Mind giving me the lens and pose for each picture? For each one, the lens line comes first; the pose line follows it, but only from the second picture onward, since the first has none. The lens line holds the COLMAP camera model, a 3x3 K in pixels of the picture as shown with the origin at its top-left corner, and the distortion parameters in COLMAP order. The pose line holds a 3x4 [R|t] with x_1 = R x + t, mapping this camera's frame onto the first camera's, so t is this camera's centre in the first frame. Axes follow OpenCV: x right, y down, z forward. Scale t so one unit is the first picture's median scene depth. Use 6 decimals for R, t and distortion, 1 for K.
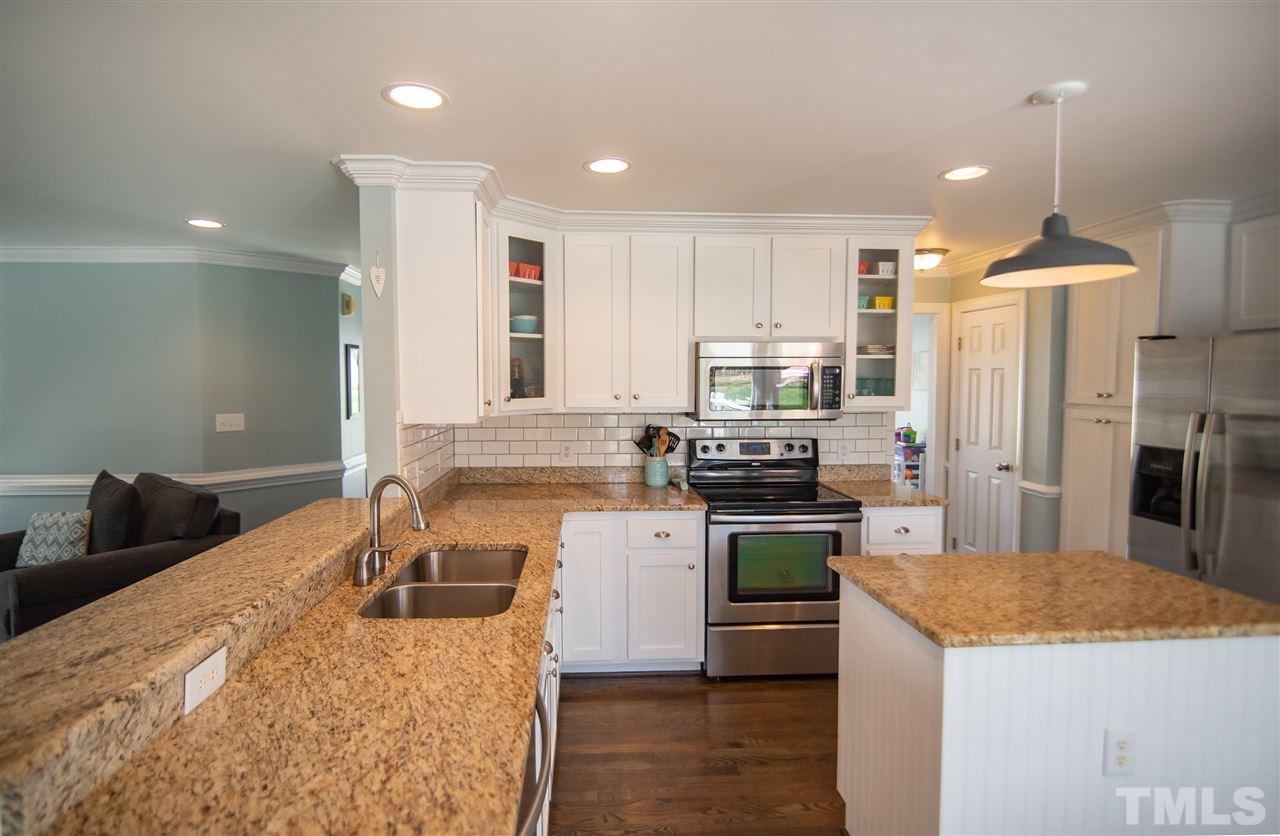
lens RADIAL K [[601.9, 0, 606.6], [0, 601.9, 403.6], [0, 0, 1]] dist [-0.016080, -0.000524]
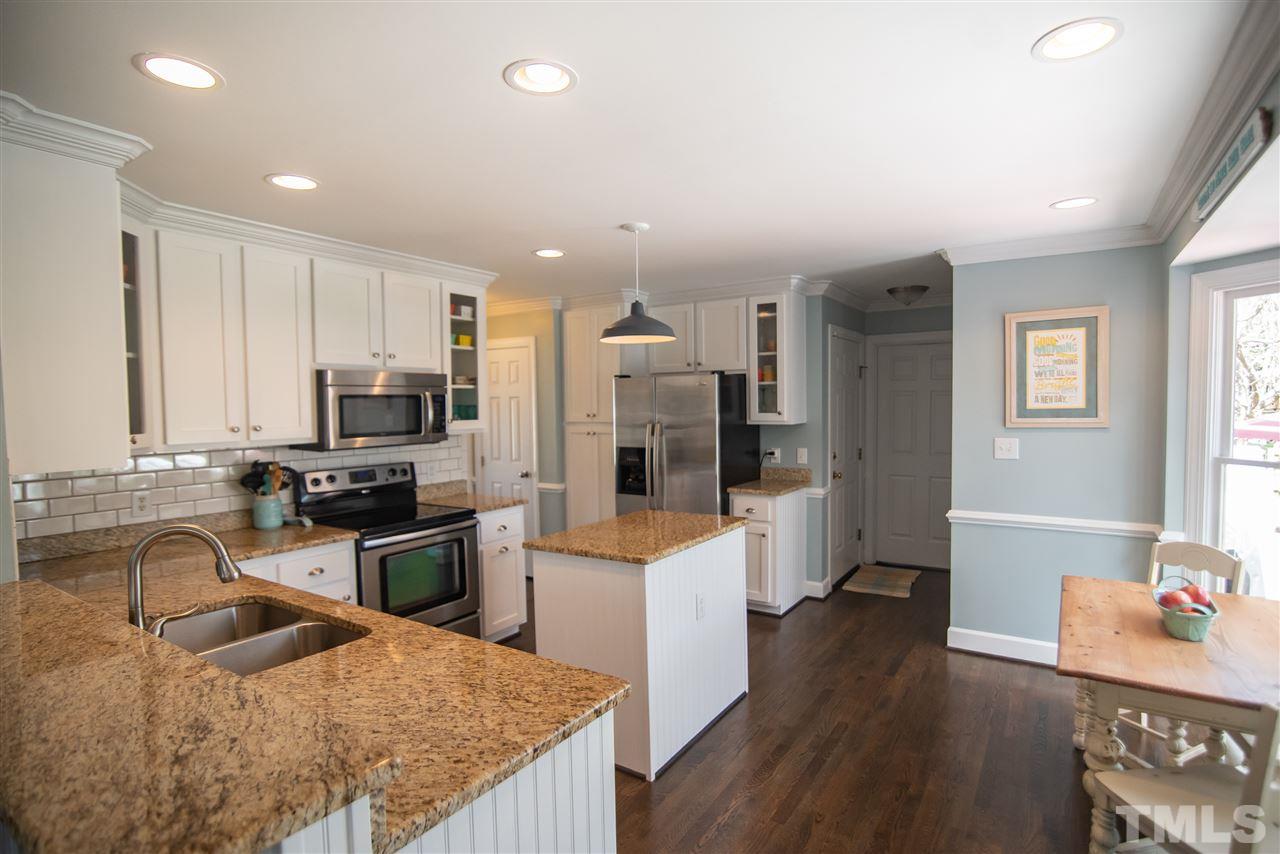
lens RADIAL K [[698.1, 0, 619.8], [0, 698.1, 427.6], [0, 0, 1]] dist [-0.006276, -0.000814]
pose [[0.579375, -0.035204, 0.814301, -0.491766], [0.049196, 0.998756, 0.008175, 0.005154], [-0.813575, 0.035324, 0.580386, -0.032411]]
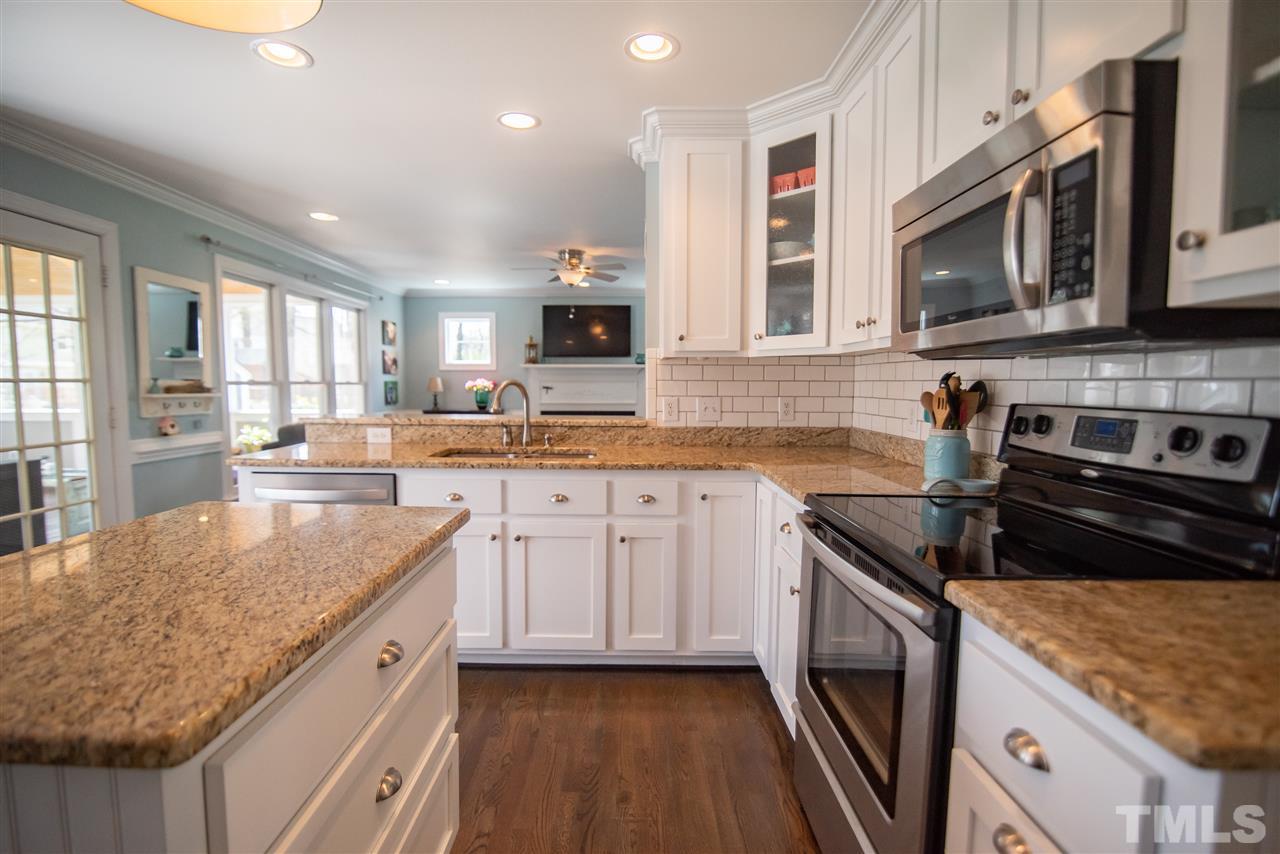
lens RADIAL K [[587.0, 0, 591.7], [0, 587.0, 421.2], [0, 0, 1]] dist [-0.001363, -0.000038]
pose [[-0.062460, 0.072233, -0.995430, 0.685354], [-0.049491, 0.995926, 0.075374, 0.059967], [0.996820, 0.053973, -0.058631, 0.765755]]
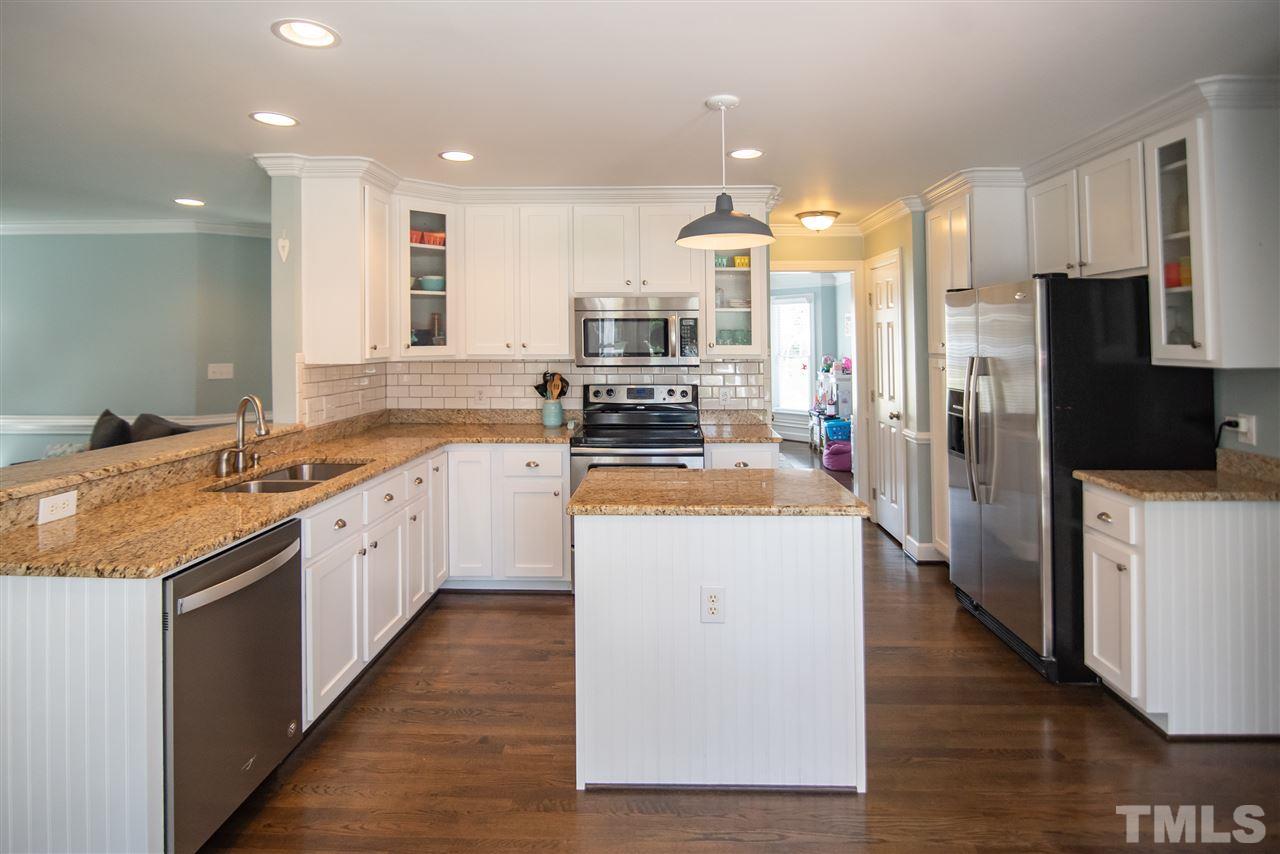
lens RADIAL K [[655.5, 0, 637.9], [0, 655.5, 328.5], [0, 0, 1]] dist [-0.011176, -0.000543]
pose [[0.995597, -0.000550, -0.093737, 0.386191], [-0.005383, 0.997997, -0.063033, 0.034312], [0.093584, 0.063260, 0.993600, -0.225387]]
